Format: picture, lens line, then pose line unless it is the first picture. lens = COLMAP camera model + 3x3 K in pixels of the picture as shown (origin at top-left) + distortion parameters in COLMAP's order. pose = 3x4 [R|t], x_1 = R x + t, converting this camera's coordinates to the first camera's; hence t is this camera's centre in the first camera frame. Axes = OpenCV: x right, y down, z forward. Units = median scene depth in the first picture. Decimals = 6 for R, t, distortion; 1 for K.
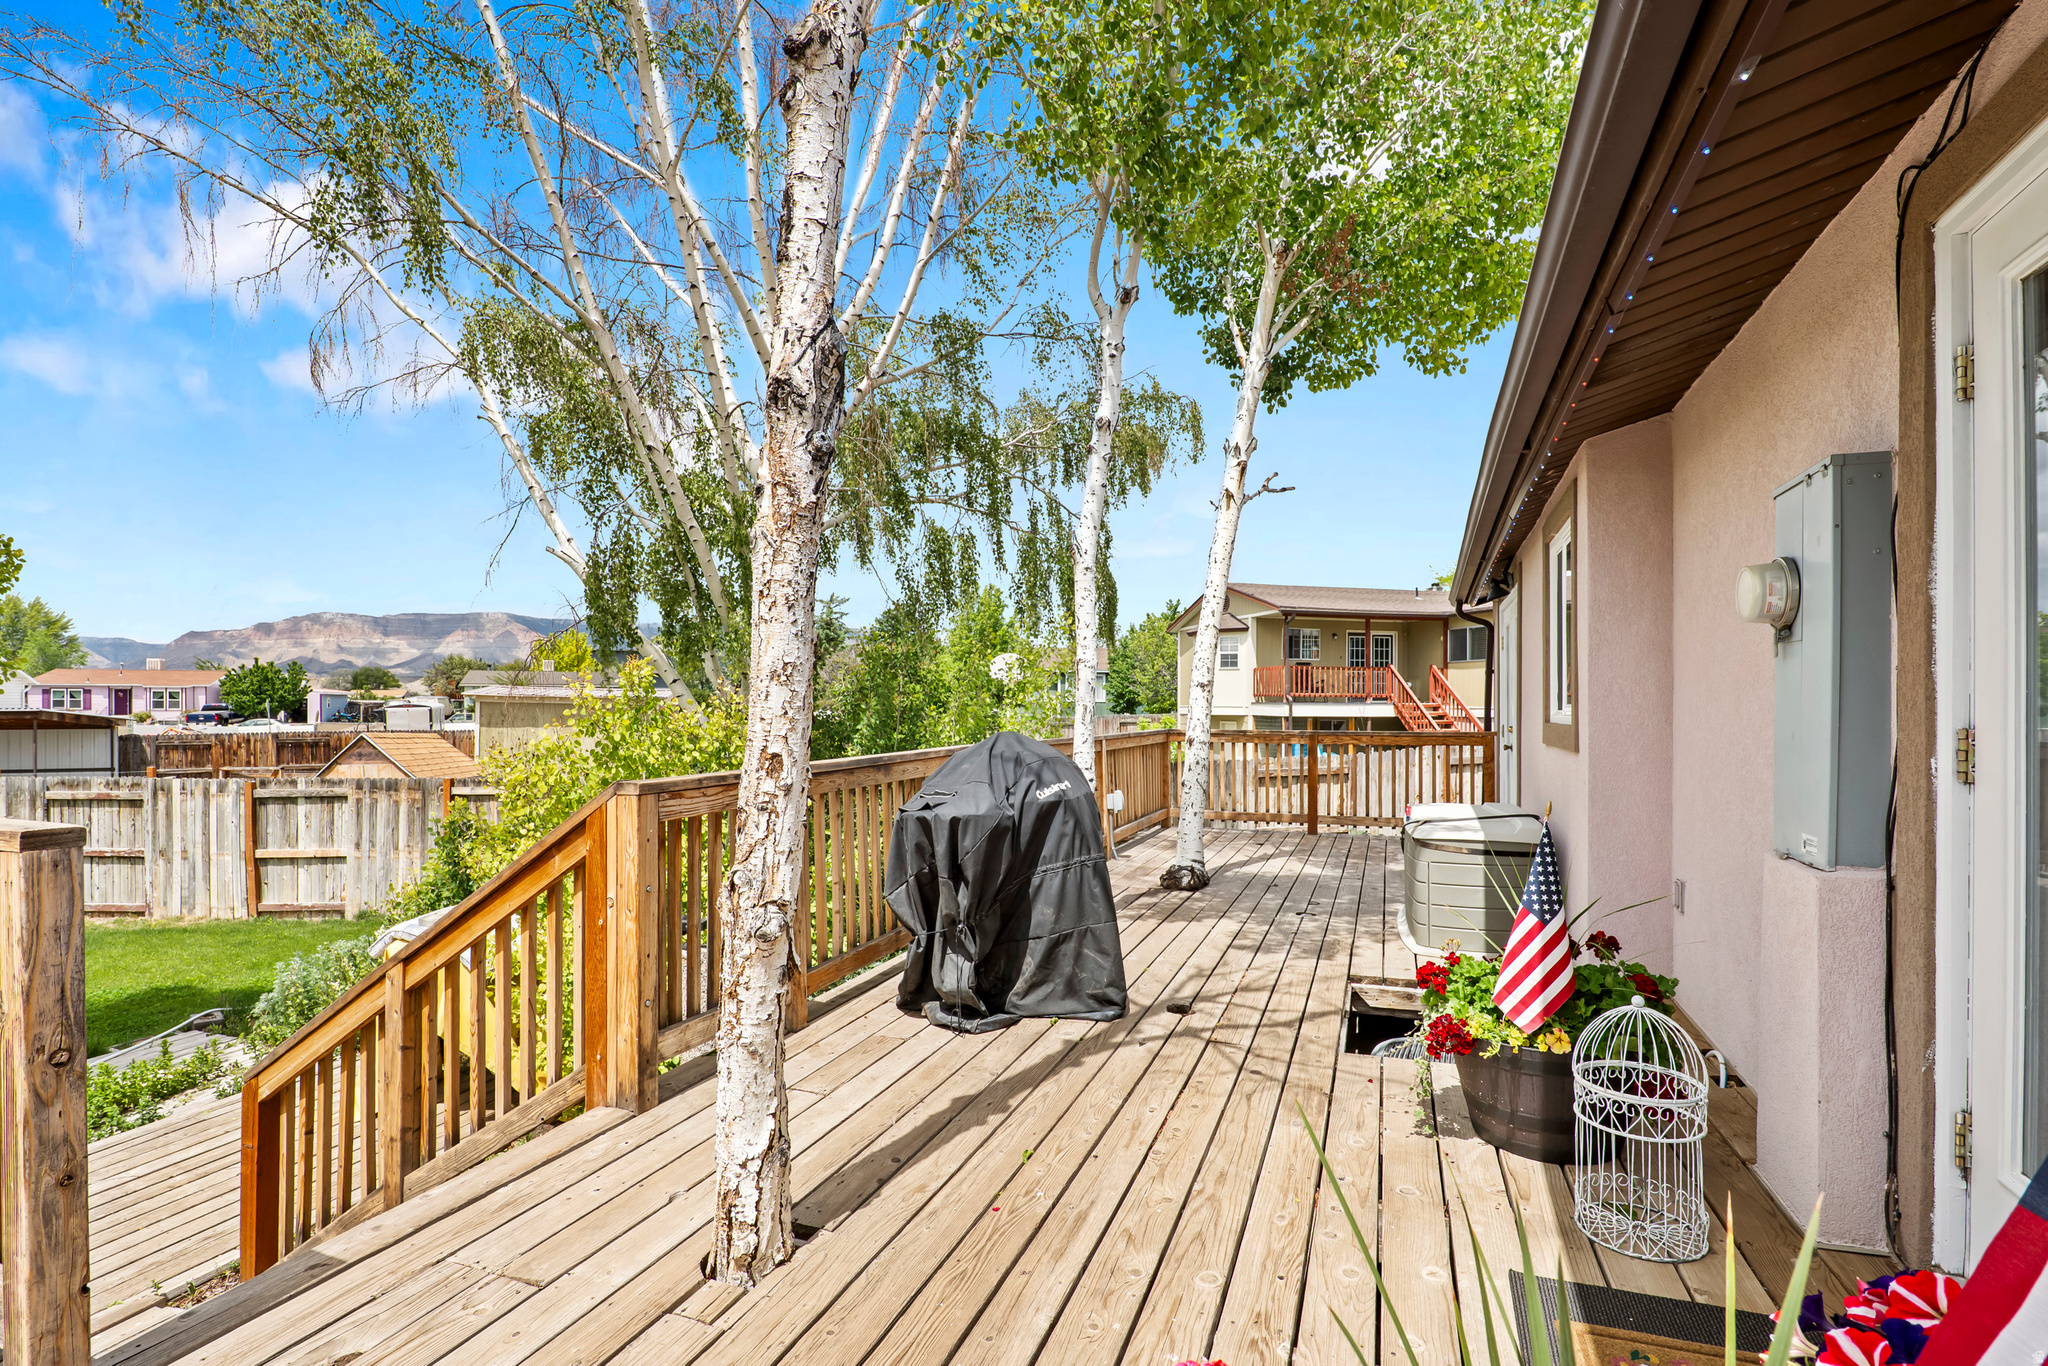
lens RADIAL K [[960.0, 0, 1028.7], [0, 960.0, 699.1], [0, 0, 1]] dist [-0.003680, -0.000122]
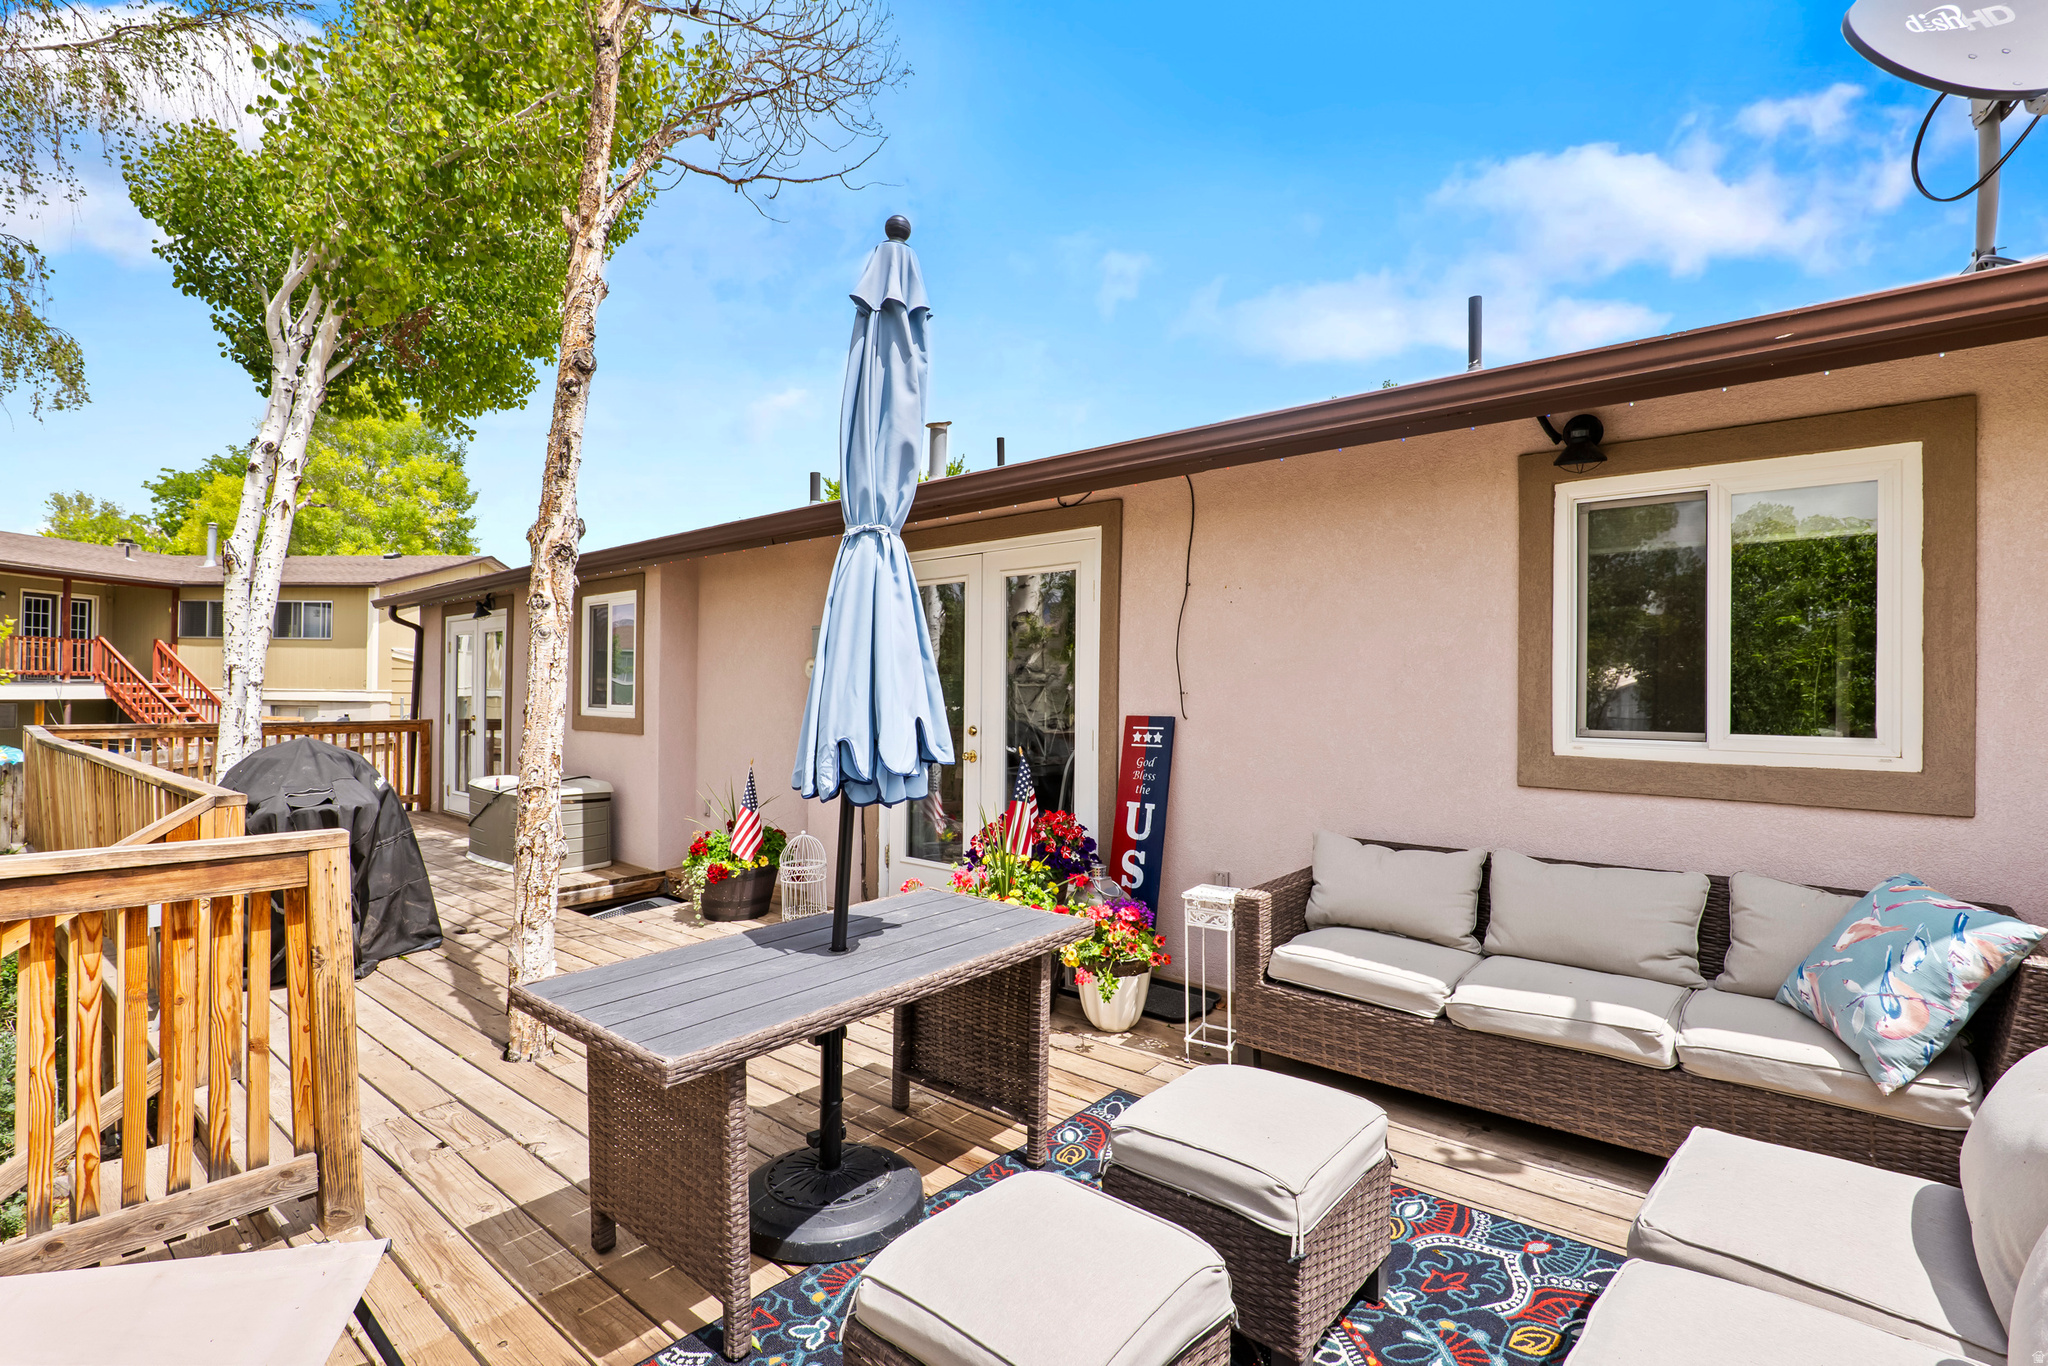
lens RADIAL K [[960.8, 0, 1024.0], [0, 960.8, 683.0], [0, 0, 1]] dist [-0.022405, 0.000034]
pose [[0.331031, 0.008161, 0.943585, -0.888427], [-0.017044, 0.999851, -0.002669, -0.046937], [-0.943466, -0.015199, 0.331121, -0.214109]]
